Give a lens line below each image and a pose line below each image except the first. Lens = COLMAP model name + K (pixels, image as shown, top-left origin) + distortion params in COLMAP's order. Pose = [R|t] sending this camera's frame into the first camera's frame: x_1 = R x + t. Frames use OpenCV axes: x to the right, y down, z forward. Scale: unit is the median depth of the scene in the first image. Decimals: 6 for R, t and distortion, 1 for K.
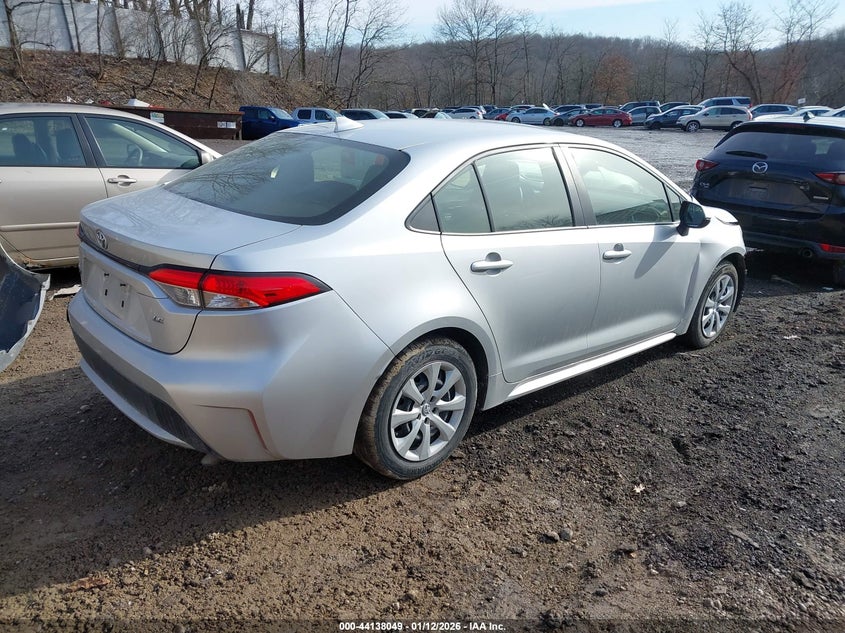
lens RADIAL K [[629.1, 0, 422.5], [0, 629.1, 316.5], [0, 0, 1]] dist [-0.001040, 0.001571]
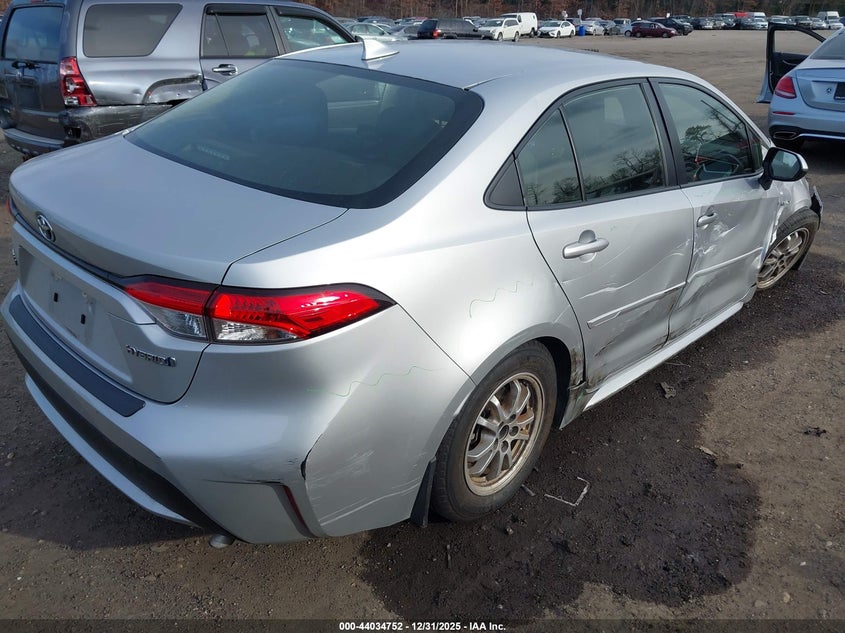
lens RADIAL K [[636.3, 0, 422.5], [0, 636.3, 316.5], [0, 0, 1]] dist [0.049285, -0.002771]
pose [[0.998945, -0.011539, 0.044439, -0.135153], [0.006725, 0.994237, 0.106995, -0.097098], [-0.045417, -0.106583, 0.993266, 0.276326]]
